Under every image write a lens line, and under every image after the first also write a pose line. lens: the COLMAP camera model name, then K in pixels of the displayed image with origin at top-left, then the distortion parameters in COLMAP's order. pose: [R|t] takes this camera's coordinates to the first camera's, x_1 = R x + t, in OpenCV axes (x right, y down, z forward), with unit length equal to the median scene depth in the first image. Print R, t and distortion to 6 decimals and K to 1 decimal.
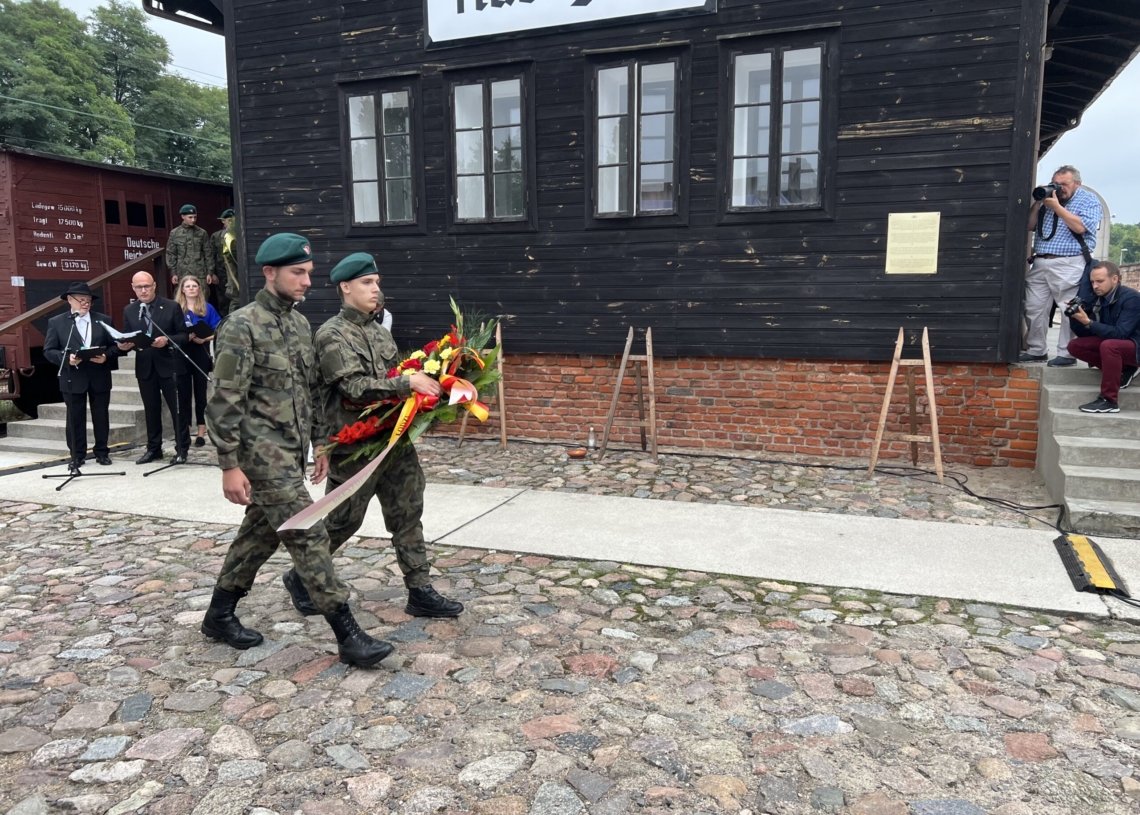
lens RADIAL K [[848.4, 0, 574.8], [0, 848.4, 407.2], [0, 0, 1]] dist [0.060894, -0.065614]
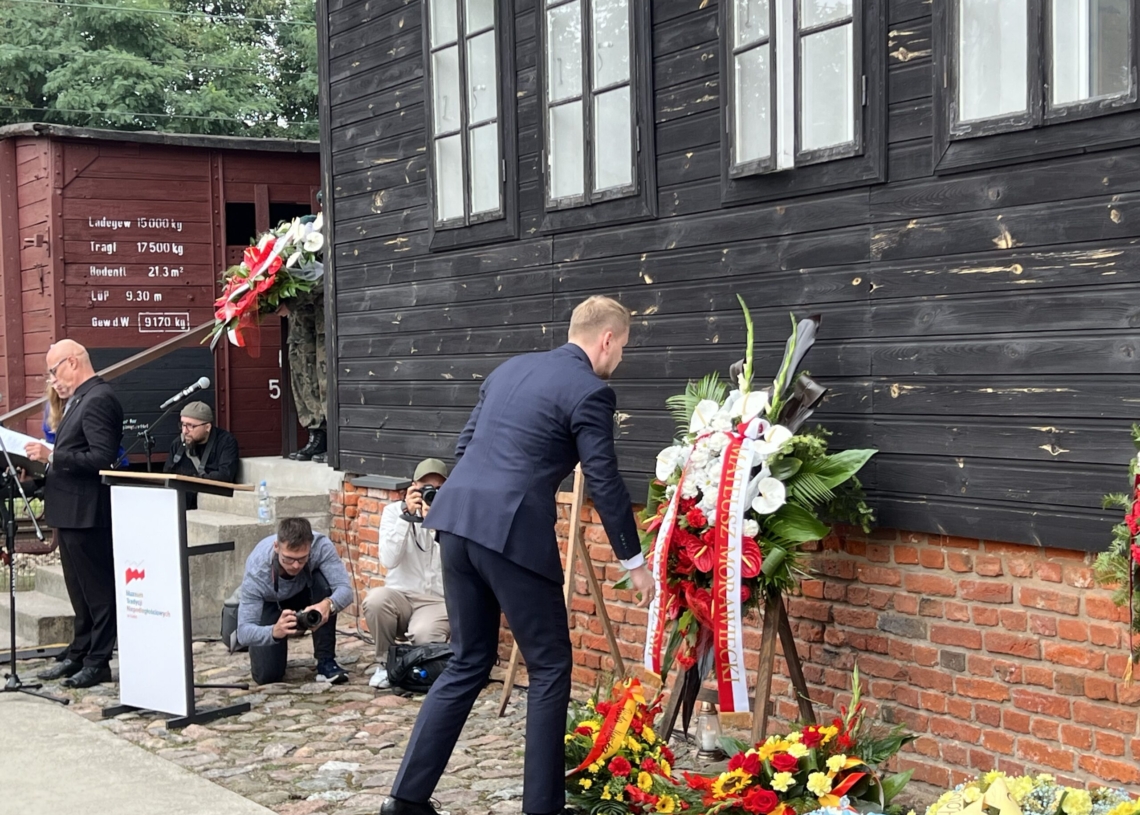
lens RADIAL K [[1905.4, 0, 574.5], [0, 1905.4, 419.3], [0, 0, 1]] dist [0.107683, 0.000000]
pose [[0.775077, 0.007039, -0.631828, 0.563539], [-0.067664, 0.995113, -0.071919, -0.040604], [0.628233, 0.098495, 0.771765, 0.280723]]
